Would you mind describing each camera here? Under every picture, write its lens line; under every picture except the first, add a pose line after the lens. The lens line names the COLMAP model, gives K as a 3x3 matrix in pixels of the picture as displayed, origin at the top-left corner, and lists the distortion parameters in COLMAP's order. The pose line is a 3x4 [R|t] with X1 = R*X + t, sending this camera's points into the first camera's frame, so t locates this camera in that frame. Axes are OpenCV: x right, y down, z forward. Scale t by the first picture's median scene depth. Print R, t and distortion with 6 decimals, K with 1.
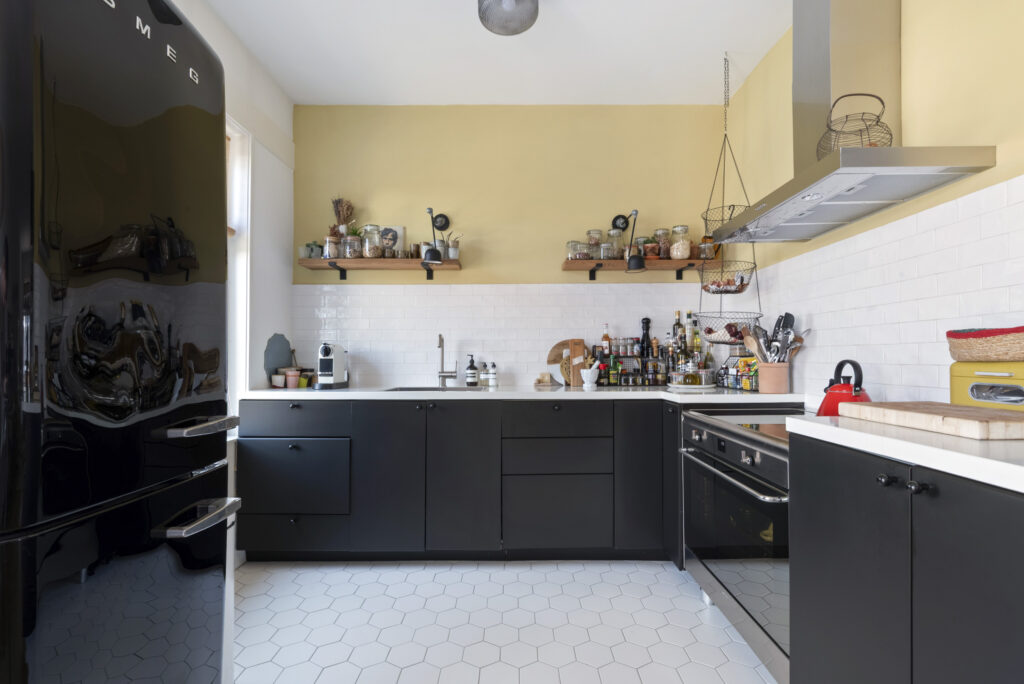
lens RADIAL K [[470.4, 0, 525.6], [0, 470.4, 357.4], [0, 0, 1]] dist [0.003501, -0.000382]
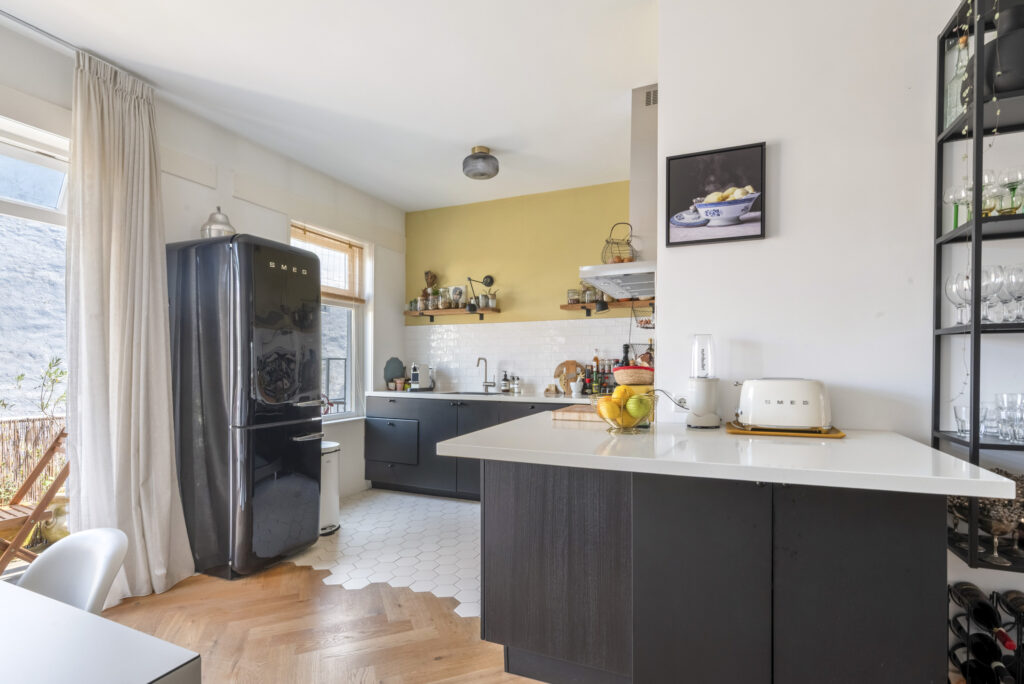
lens RADIAL K [[470.4, 0, 515.0], [0, 470.4, 373.0], [0, 0, 1]] dist [0.003501, -0.000382]
pose [[0.920657, 0.010151, -0.390240, 0.492467], [-0.003544, 0.999838, 0.017646, -0.025595], [0.390356, -0.014863, 0.920544, -0.341726]]
